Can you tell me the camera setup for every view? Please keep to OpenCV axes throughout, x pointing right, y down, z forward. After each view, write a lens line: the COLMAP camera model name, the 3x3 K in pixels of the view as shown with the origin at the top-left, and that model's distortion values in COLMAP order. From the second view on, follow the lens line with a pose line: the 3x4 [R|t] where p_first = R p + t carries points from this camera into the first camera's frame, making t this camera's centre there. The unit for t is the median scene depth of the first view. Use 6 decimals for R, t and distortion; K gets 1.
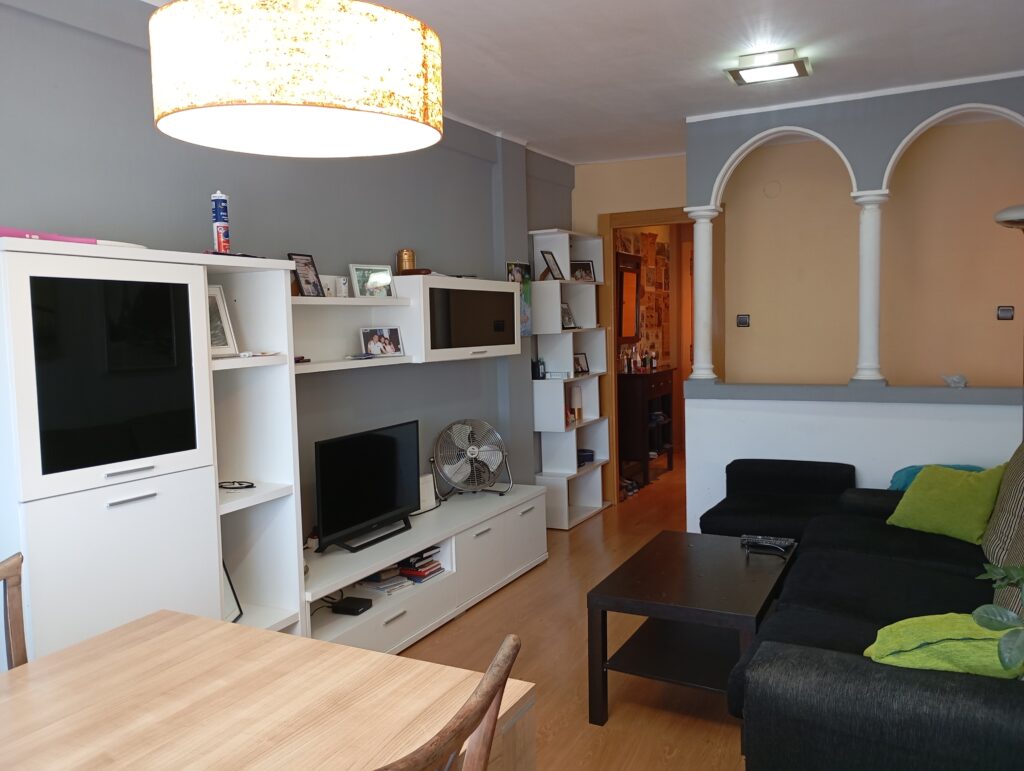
lens RADIAL K [[851.9, 0, 506.8], [0, 851.9, 393.3], [0, 0, 1]] dist [0.049797, -0.070580]
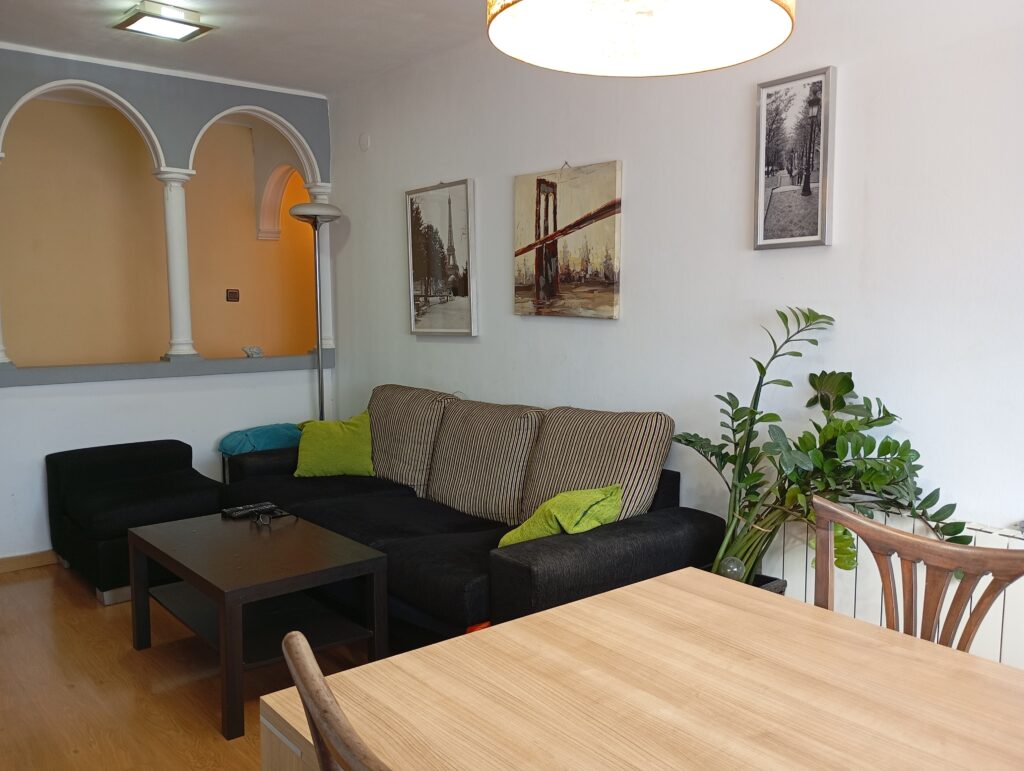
lens RADIAL K [[849.9, 0, 507.1], [0, 849.9, 390.9], [0, 0, 1]] dist [0.055262, -0.078405]
pose [[0.394225, -0.072584, 0.916143, -0.428587], [0.074157, 0.996138, 0.047011, 0.009258], [-0.916017, 0.049405, 0.398085, 0.286195]]
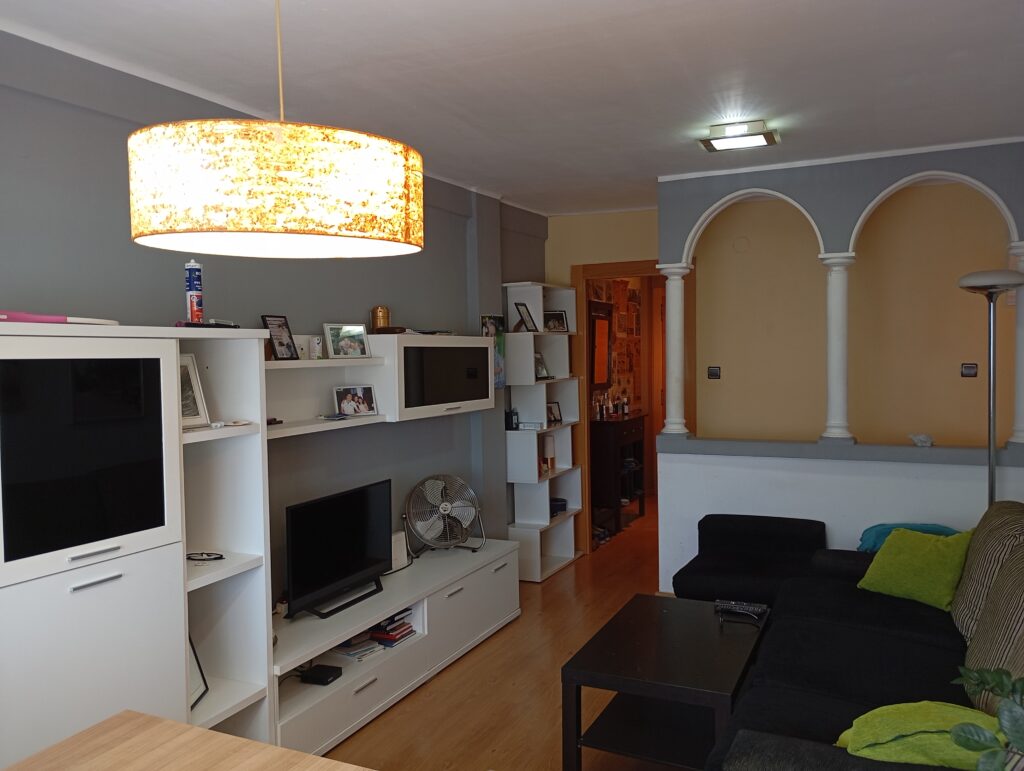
lens RADIAL K [[849.9, 0, 507.1], [0, 849.9, 390.9], [0, 0, 1]] dist [0.055262, -0.078405]
pose [[0.999390, 0.006831, 0.034254, -0.003686], [-0.005545, 0.999282, -0.037490, -0.036169], [-0.034485, 0.037277, 0.998710, 0.001972]]
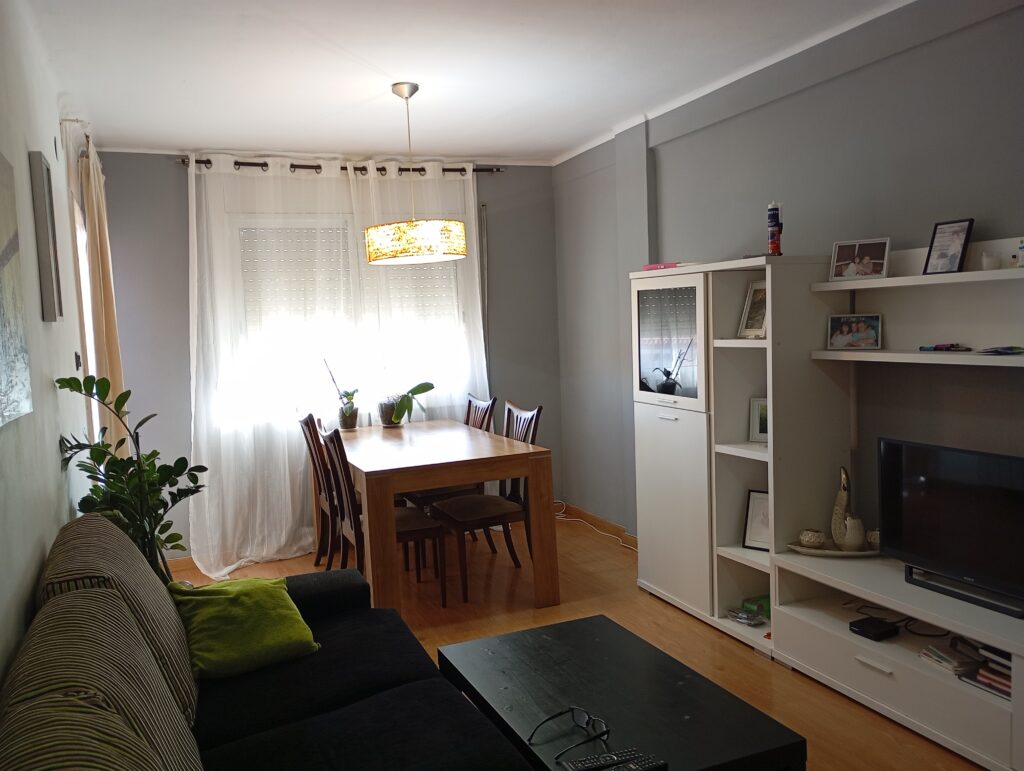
lens RADIAL K [[846.4, 0, 510.6], [0, 846.4, 391.7], [0, 0, 1]] dist [0.063372, -0.081307]
pose [[-0.646476, 0.119330, -0.753544, 0.629391], [-0.005049, 0.987002, 0.160631, -0.119747], [0.762917, 0.107649, -0.637471, 1.126928]]
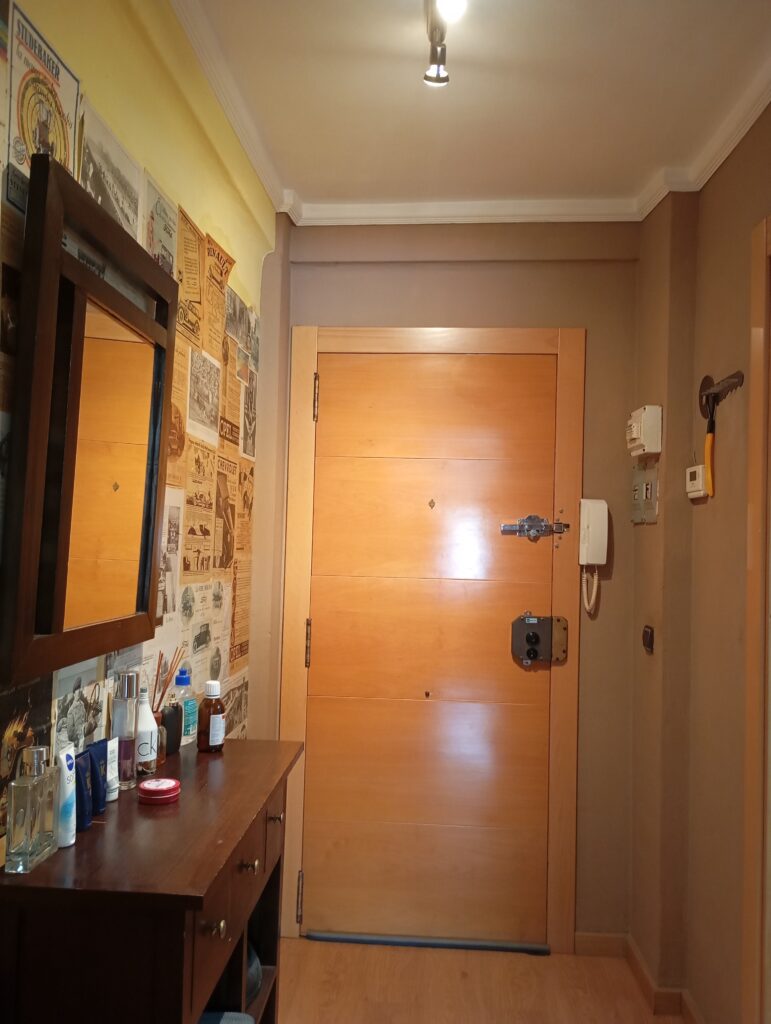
lens RADIAL K [[849.9, 0, 382.7], [0, 849.9, 507.1], [0, 0, 1]] dist [0.055262, -0.078405]
pose [[0.916071, 0.061761, 0.396233, 0.231516], [-0.012884, 0.992092, -0.124851, -0.131793], [-0.400810, 0.109267, 0.909622, 1.490923]]
